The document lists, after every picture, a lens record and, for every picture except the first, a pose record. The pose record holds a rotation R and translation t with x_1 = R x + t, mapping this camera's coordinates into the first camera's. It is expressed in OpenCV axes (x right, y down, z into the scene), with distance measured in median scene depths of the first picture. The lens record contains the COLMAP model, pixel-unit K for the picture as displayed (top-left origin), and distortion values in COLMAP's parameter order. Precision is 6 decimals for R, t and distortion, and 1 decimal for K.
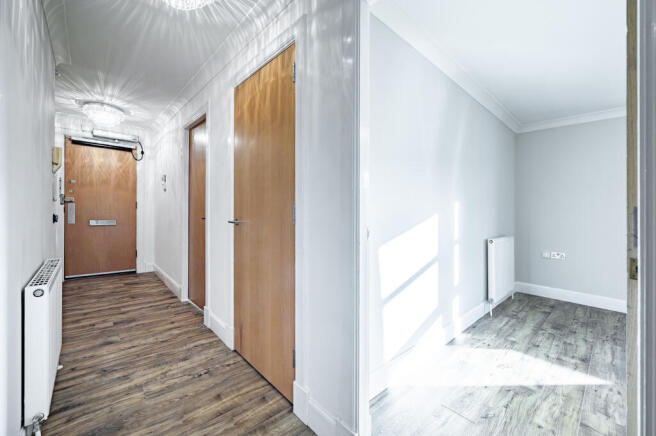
lens RADIAL K [[264.6, 0, 325.8], [0, 264.6, 209.1], [0, 0, 1]] dist [0.001450, 0.000137]
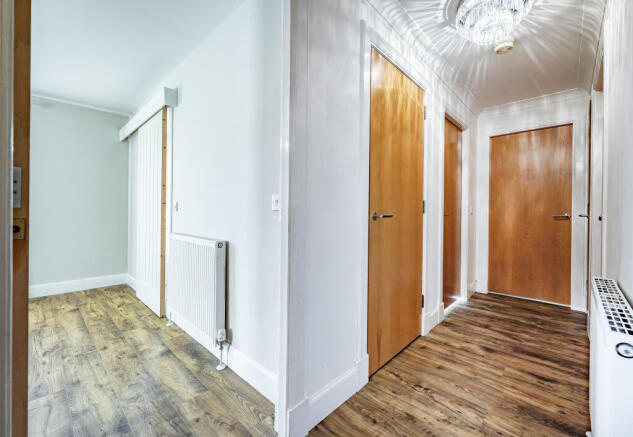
lens RADIAL K [[265.0, 0, 325.0], [0, 265.0, 209.1], [0, 0, 1]] dist [-0.000569, 0.000111]
pose [[-0.091594, -0.010211, 0.995744, -1.270659], [-0.018296, 0.999796, 0.008569, 0.019412], [-0.995628, -0.017433, -0.091762, 1.373363]]
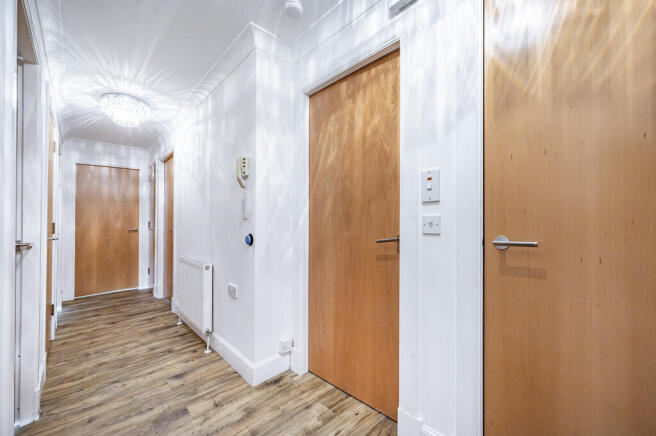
lens RADIAL K [[266.3, 0, 328.4], [0, 266.3, 220.3], [0, 0, 1]] dist [0.000616, 0.000030]
pose [[-0.999793, -0.008755, -0.018362, -1.535911], [-0.008593, 0.999923, -0.008904, -0.028822], [0.018439, -0.008744, -0.999792, 2.256761]]
